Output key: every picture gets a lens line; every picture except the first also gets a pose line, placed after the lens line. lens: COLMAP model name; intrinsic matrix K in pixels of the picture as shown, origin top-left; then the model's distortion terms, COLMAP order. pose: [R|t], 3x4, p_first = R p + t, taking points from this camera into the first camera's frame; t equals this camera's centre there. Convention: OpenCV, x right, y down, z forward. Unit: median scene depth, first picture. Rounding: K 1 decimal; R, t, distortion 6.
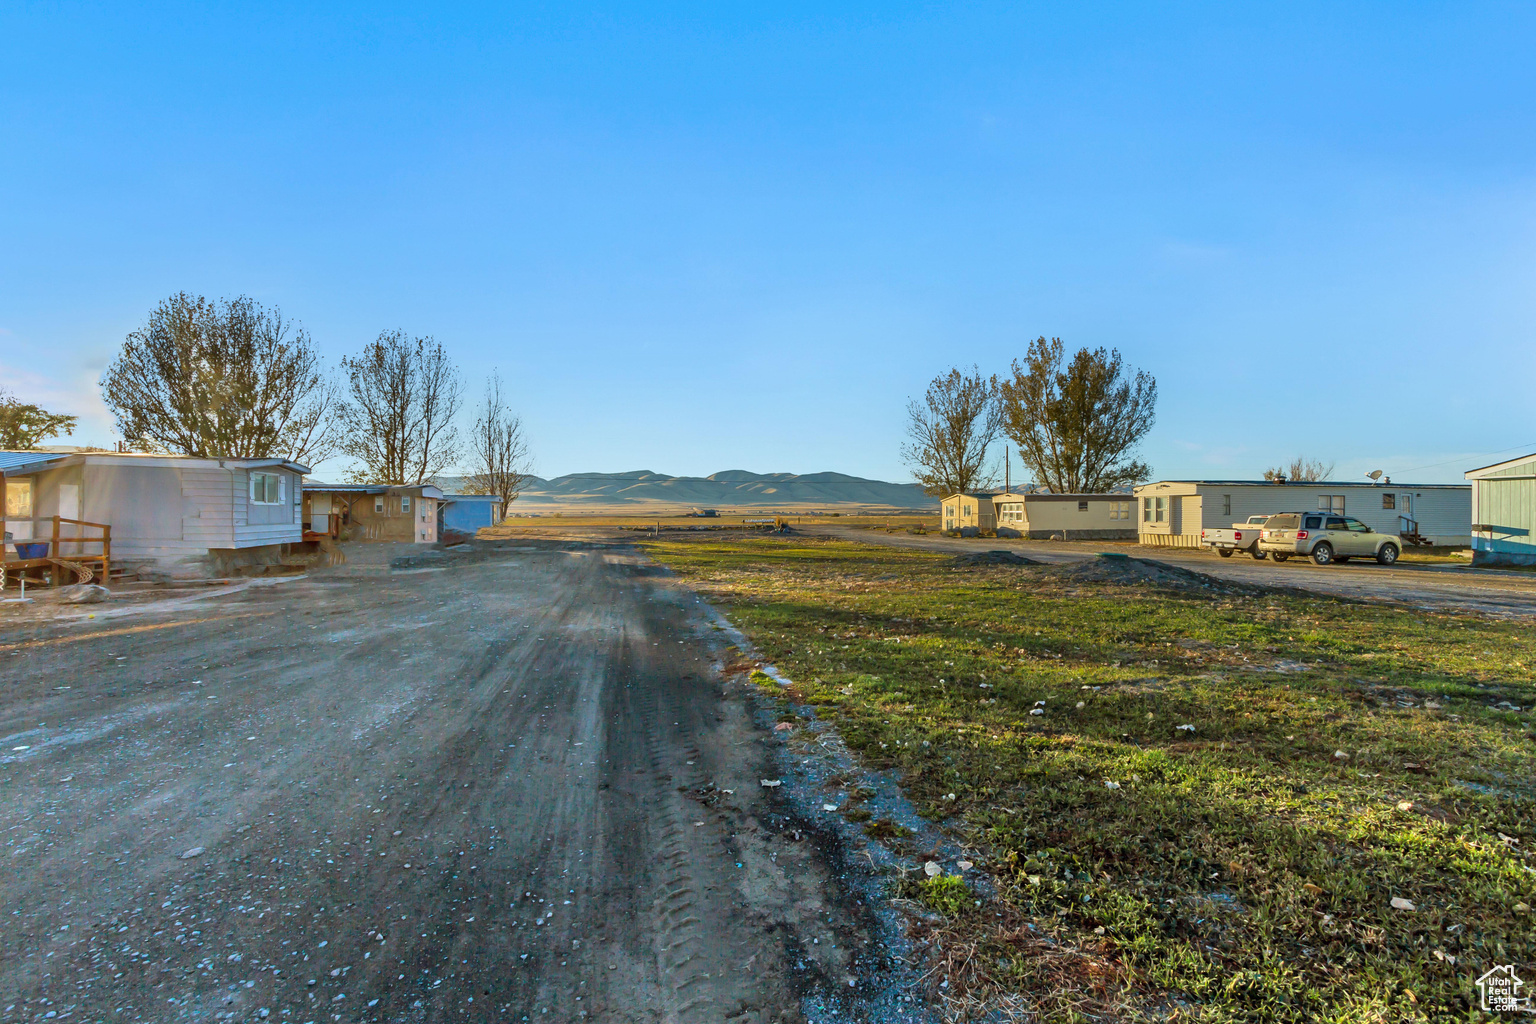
lens RADIAL K [[705.1, 0, 769.4], [0, 705.1, 511.6], [0, 0, 1]] dist [0.003317, -0.000185]
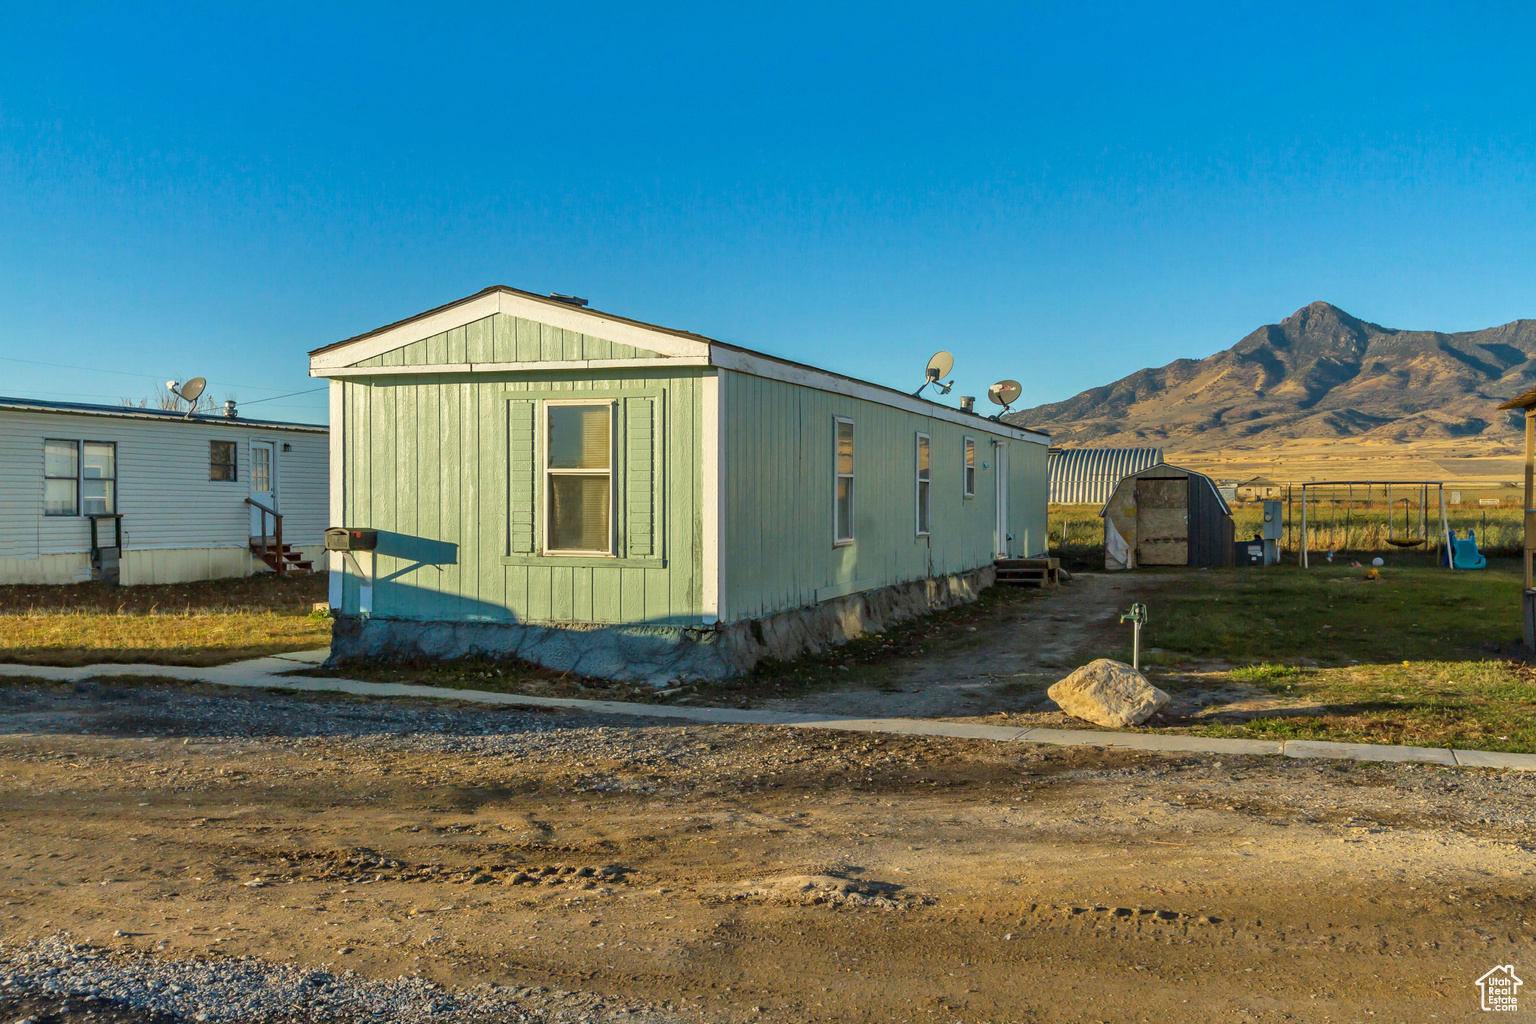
lens RADIAL K [[1491.5, 0, 771.7], [0, 1491.5, 510.8], [0, 0, 1]] dist [0.015580, 0.000000]
pose [[0.535536, -0.006663, 0.844486, 0.563913], [-0.004376, 0.999934, 0.010664, 0.003157], [-0.844501, -0.009406, 0.535471, 0.506559]]
